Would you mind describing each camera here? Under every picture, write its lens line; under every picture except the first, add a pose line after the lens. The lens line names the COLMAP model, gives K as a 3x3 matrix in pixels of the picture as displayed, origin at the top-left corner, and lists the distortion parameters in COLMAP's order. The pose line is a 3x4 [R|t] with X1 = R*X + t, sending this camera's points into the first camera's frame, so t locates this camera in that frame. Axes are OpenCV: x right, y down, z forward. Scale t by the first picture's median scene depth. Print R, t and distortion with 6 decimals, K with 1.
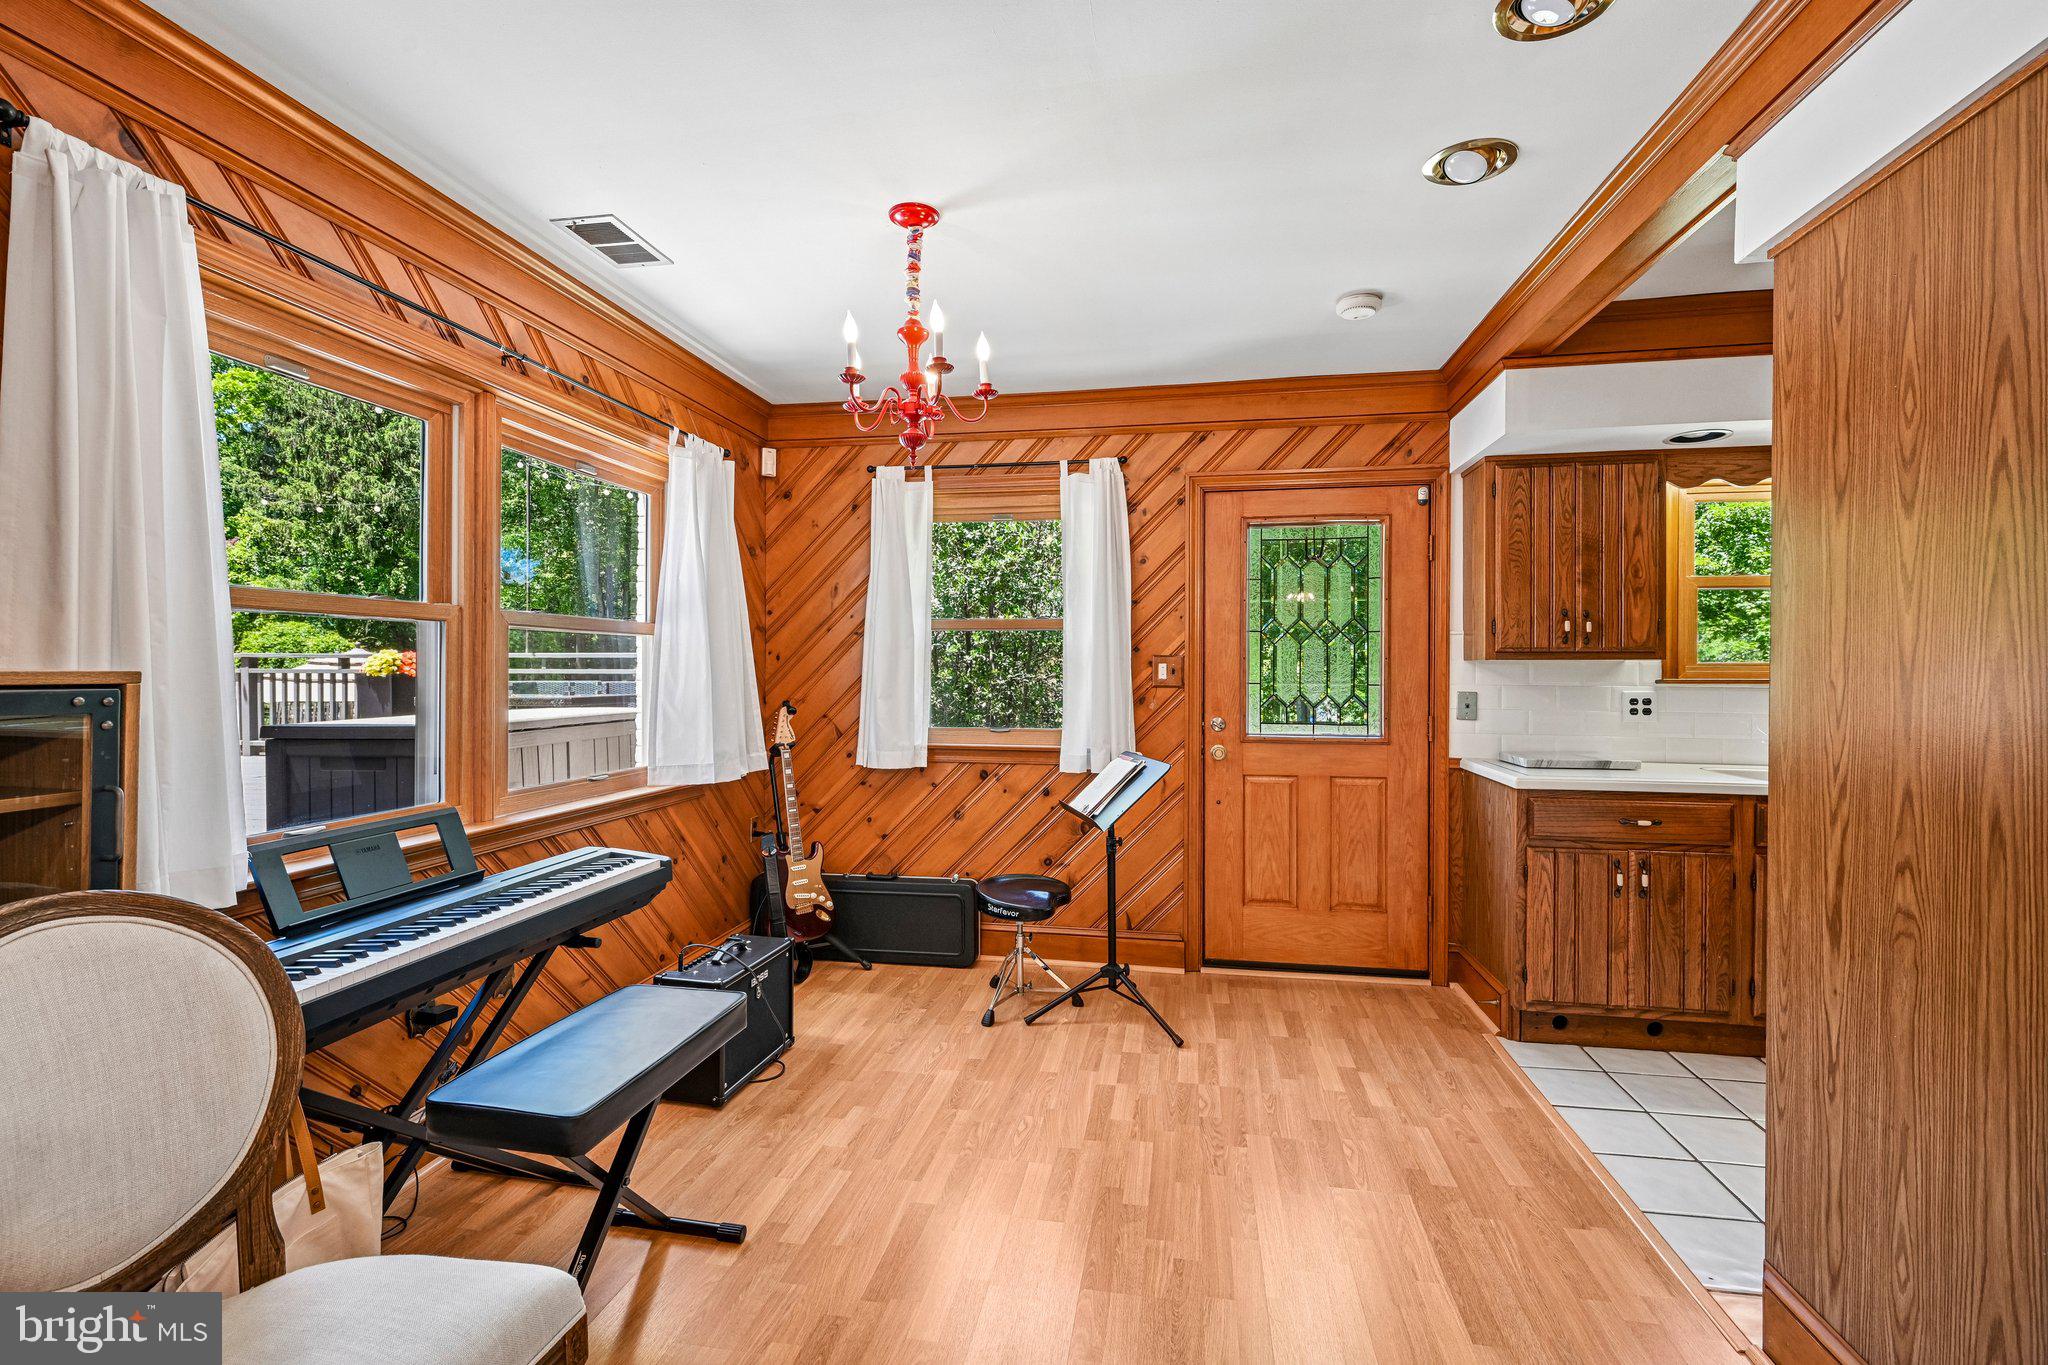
lens RADIAL K [[899.7, 0, 1025.8], [0, 899.7, 671.1], [0, 0, 1]] dist [0.003315, 0.000079]
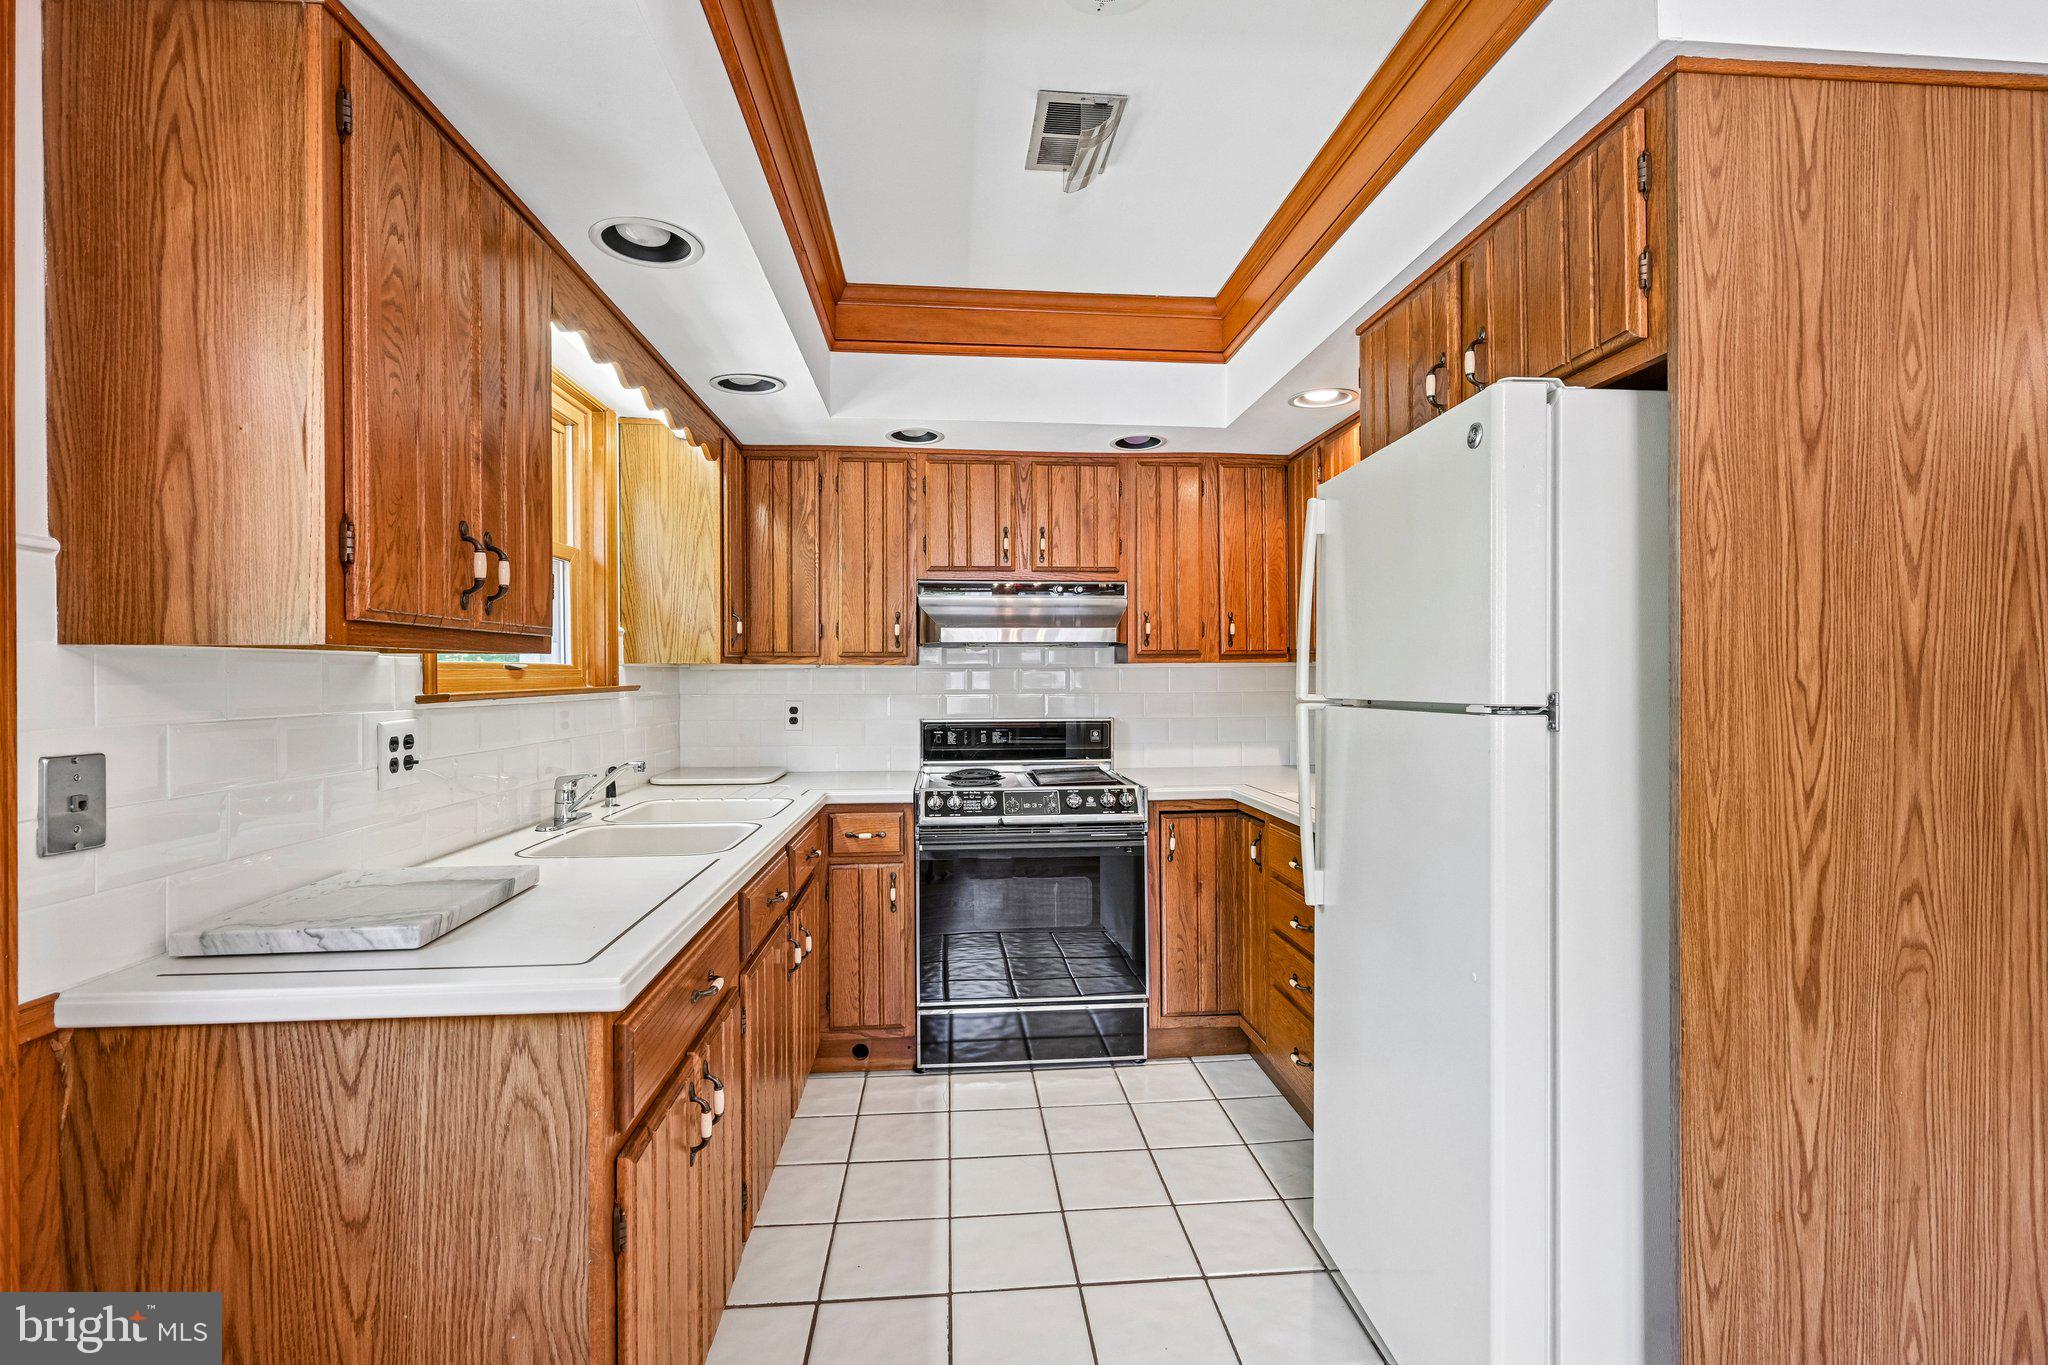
lens RADIAL K [[899.7, 0, 1025.5], [0, 899.7, 678.6], [0, 0, 1]] dist [0.003315, 0.000079]
pose [[-0.261045, -0.004942, 0.965314, 0.354250], [0.007105, 0.999950, 0.007041, -0.001799], [-0.965301, 0.008696, -0.260997, 2.037620]]
